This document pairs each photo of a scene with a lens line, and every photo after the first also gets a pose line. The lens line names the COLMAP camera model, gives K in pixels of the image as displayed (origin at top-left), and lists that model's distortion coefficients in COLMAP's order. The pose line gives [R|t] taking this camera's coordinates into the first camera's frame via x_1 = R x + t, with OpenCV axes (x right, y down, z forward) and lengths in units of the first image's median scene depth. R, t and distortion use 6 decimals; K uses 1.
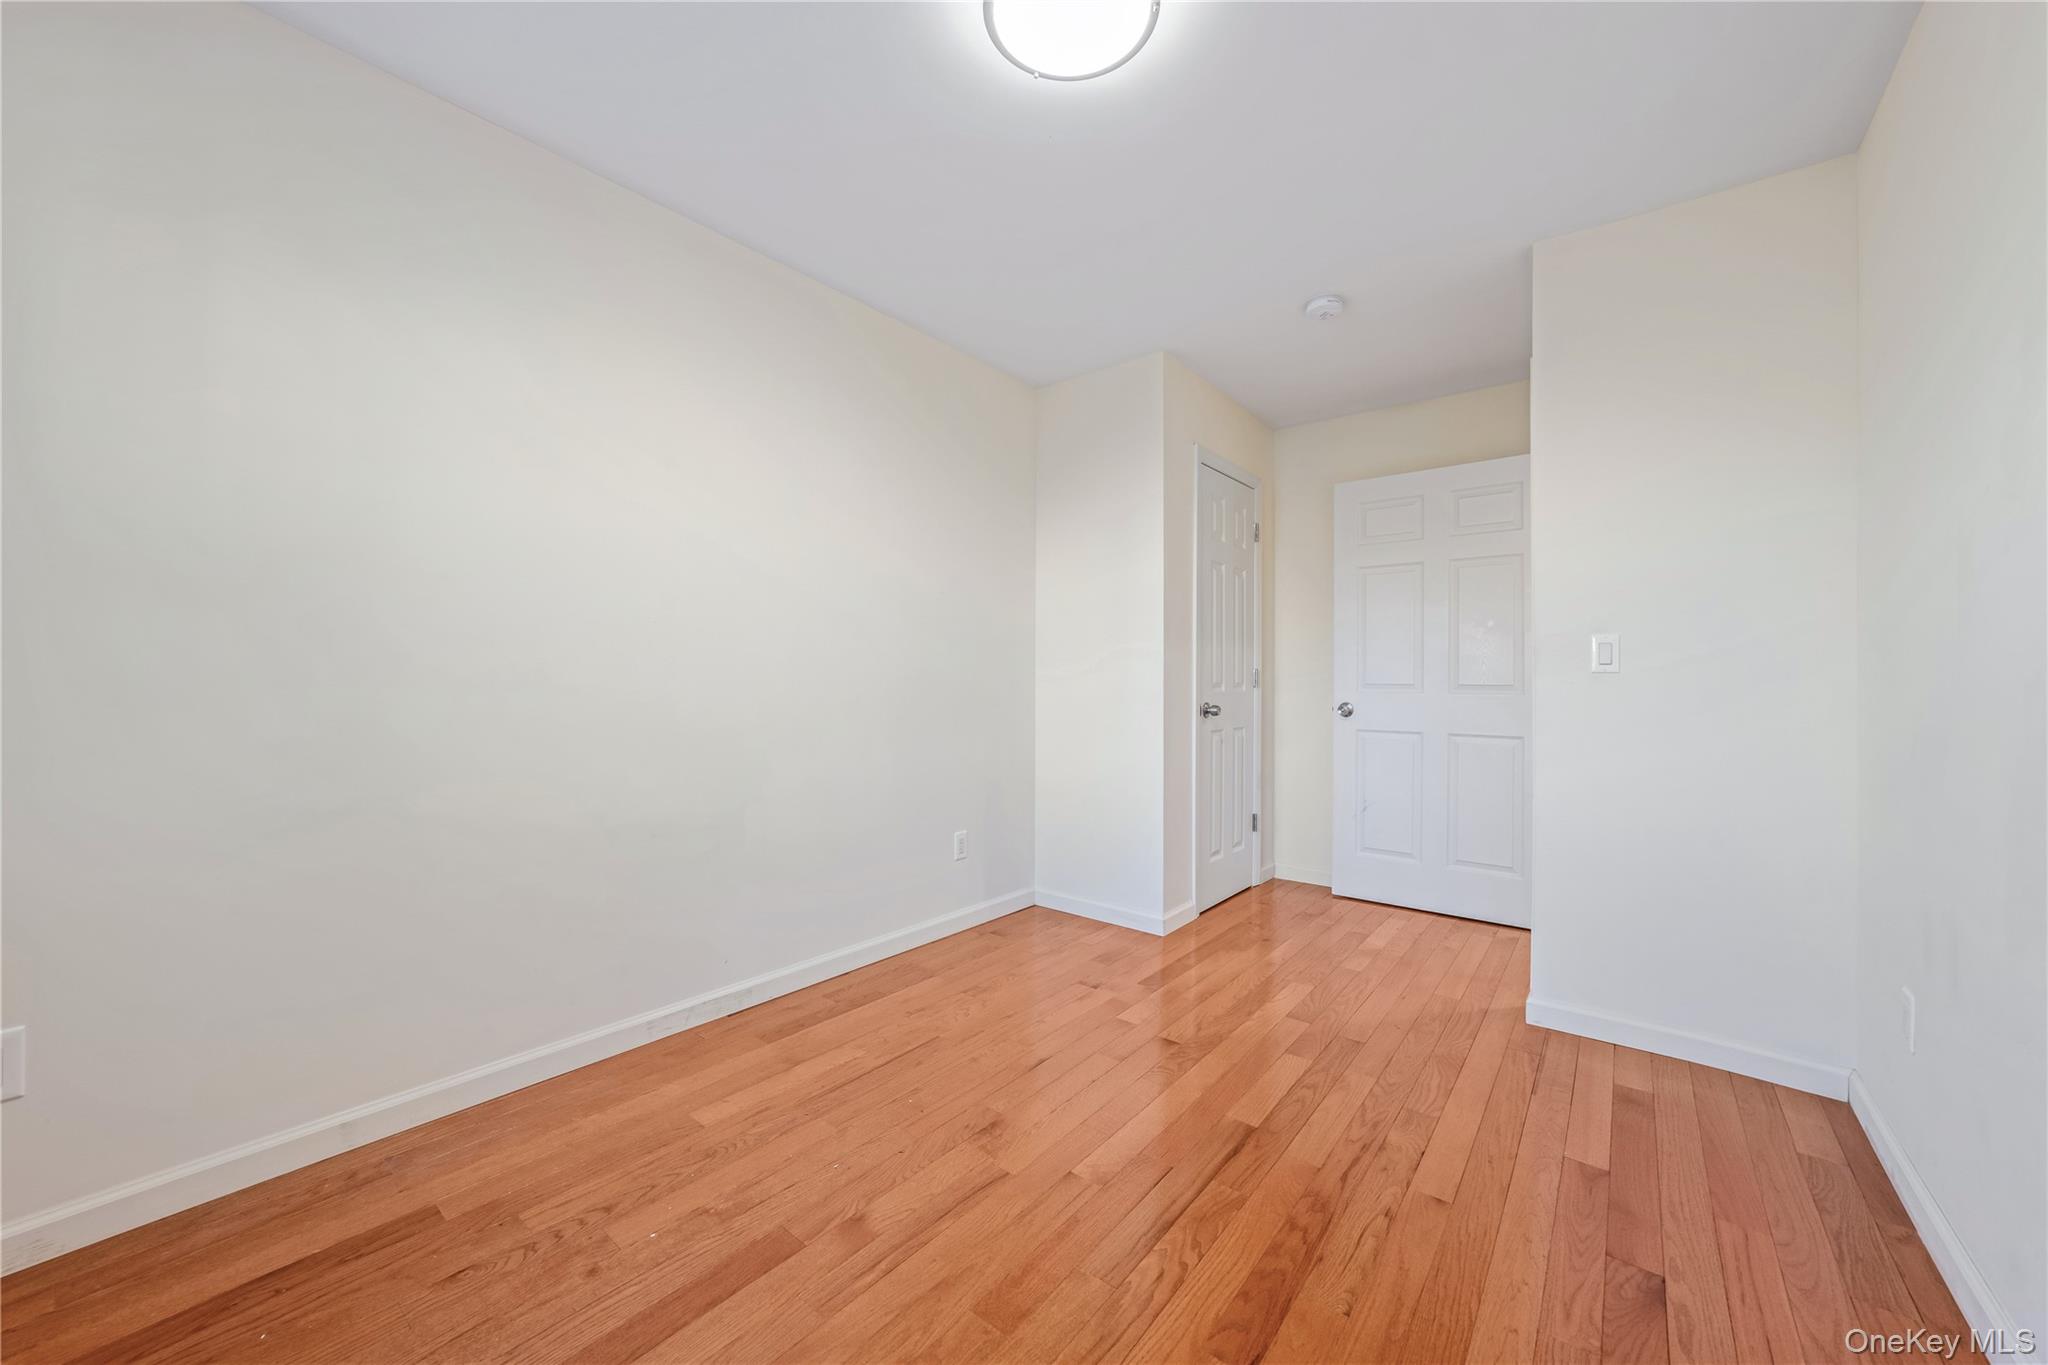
lens RADIAL K [[756.6, 0, 1027.1], [0, 756.6, 681.9], [0, 0, 1]] dist [0.006887, 0.000964]
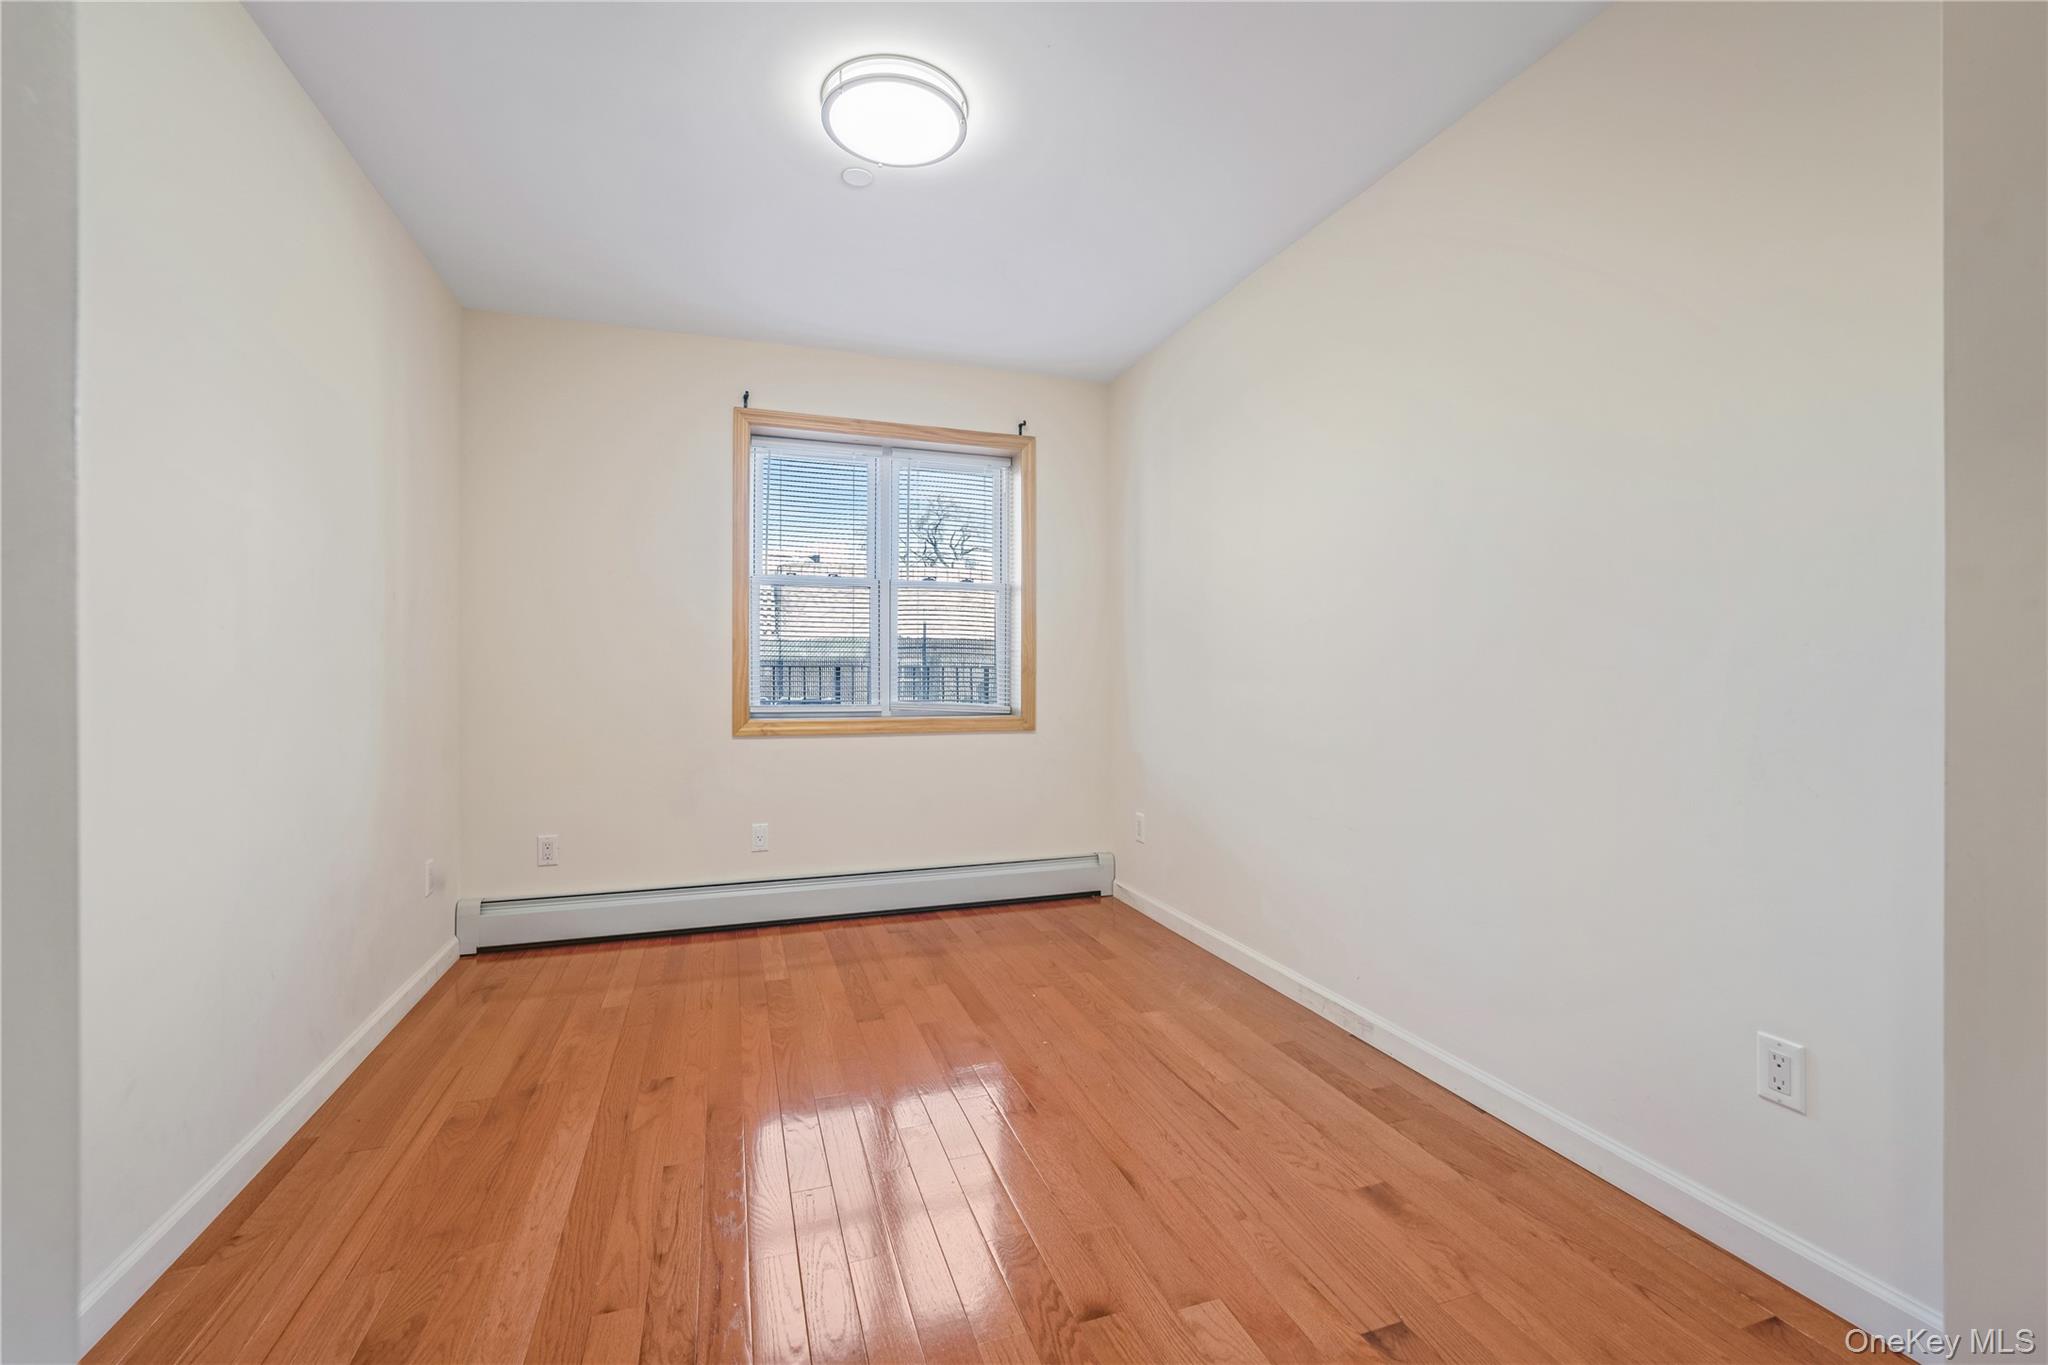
lens RADIAL K [[859.7, 0, 1026.3], [0, 859.7, 679.4], [0, 0, 1]] dist [0.004828, -0.000312]
pose [[-0.522665, -0.002442, -0.852534, 0.934230], [-0.005304, 0.999986, 0.000388, 0.009207], [0.852521, 0.004725, -0.522671, 1.584992]]
